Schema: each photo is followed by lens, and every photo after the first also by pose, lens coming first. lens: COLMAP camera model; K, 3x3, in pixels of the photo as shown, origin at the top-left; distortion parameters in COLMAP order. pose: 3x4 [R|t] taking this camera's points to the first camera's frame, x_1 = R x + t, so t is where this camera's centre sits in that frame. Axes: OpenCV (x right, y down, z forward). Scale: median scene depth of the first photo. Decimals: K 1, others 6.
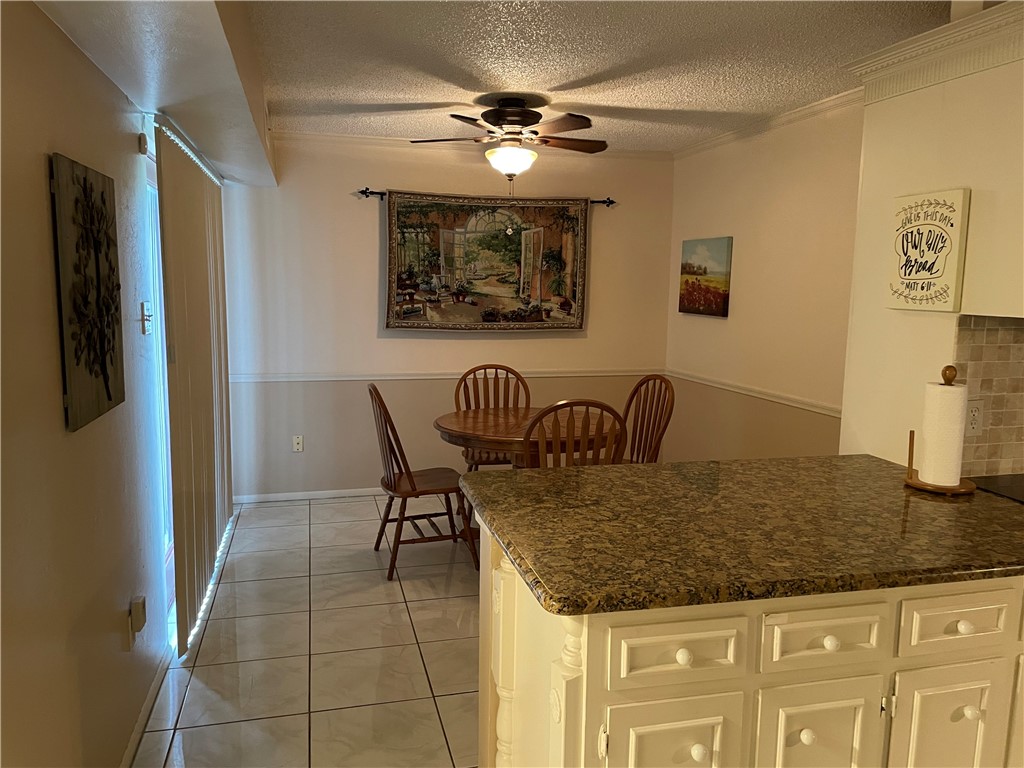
lens RADIAL K [[771.1, 0, 513.3], [0, 771.1, 380.8], [0, 0, 1]] dist [0.084290, -0.111846]
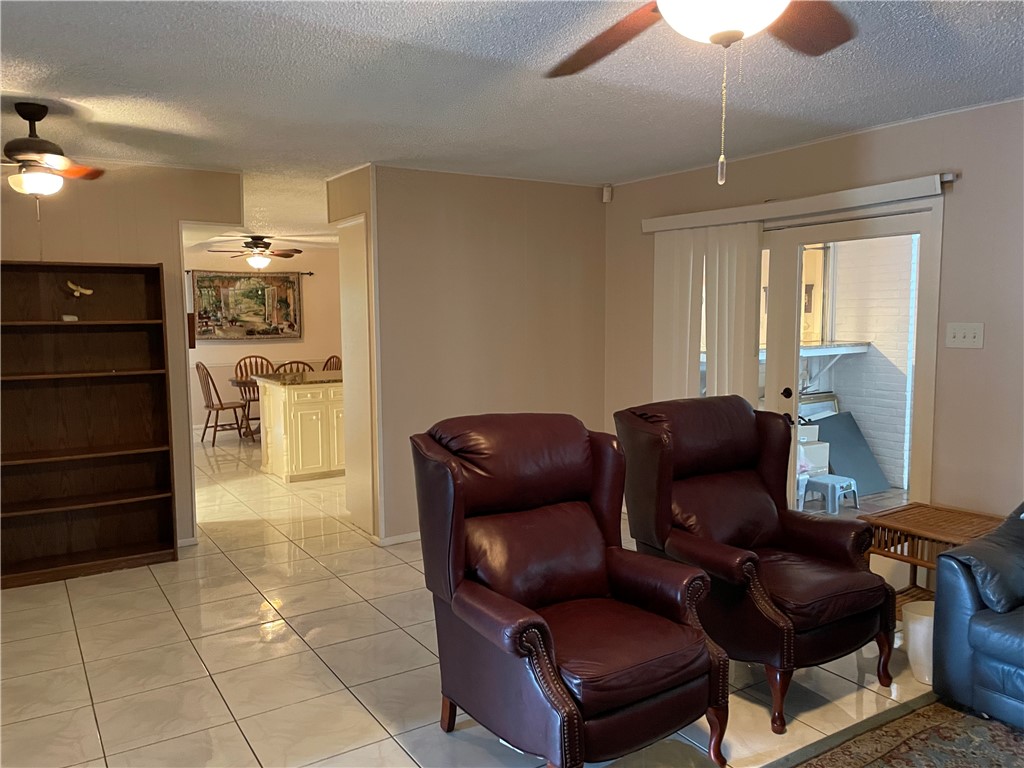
lens RADIAL K [[771.1, 0, 515.2], [0, 771.1, 391.0], [0, 0, 1]] dist [0.084290, -0.111846]
pose [[0.948712, -0.054658, 0.311380, -0.016364], [0.061986, 0.997983, -0.013678, 0.138486], [-0.310004, 0.032278, 0.950187, -1.116876]]
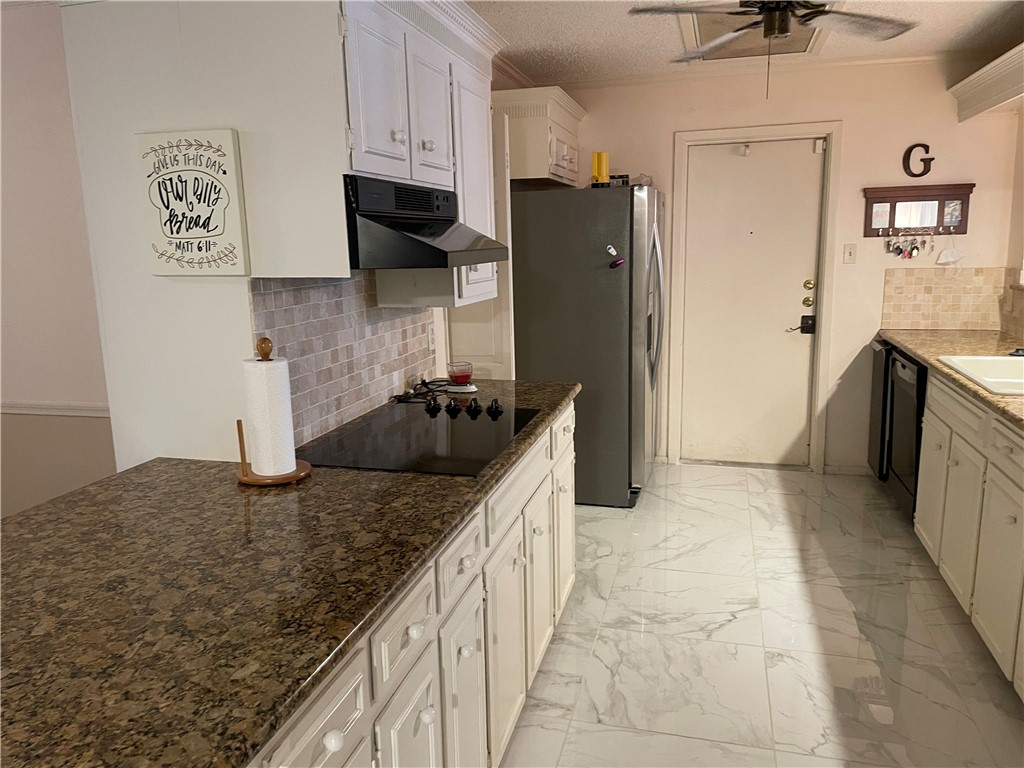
lens RADIAL K [[771.1, 0, 504.8], [0, 771.1, 389.1], [0, 0, 1]] dist [0.084290, -0.111846]
pose [[0.498029, -0.186343, 0.846902, -0.025584], [0.136185, 0.981327, 0.135835, -0.022945], [-0.856400, 0.047685, 0.514107, 0.171868]]
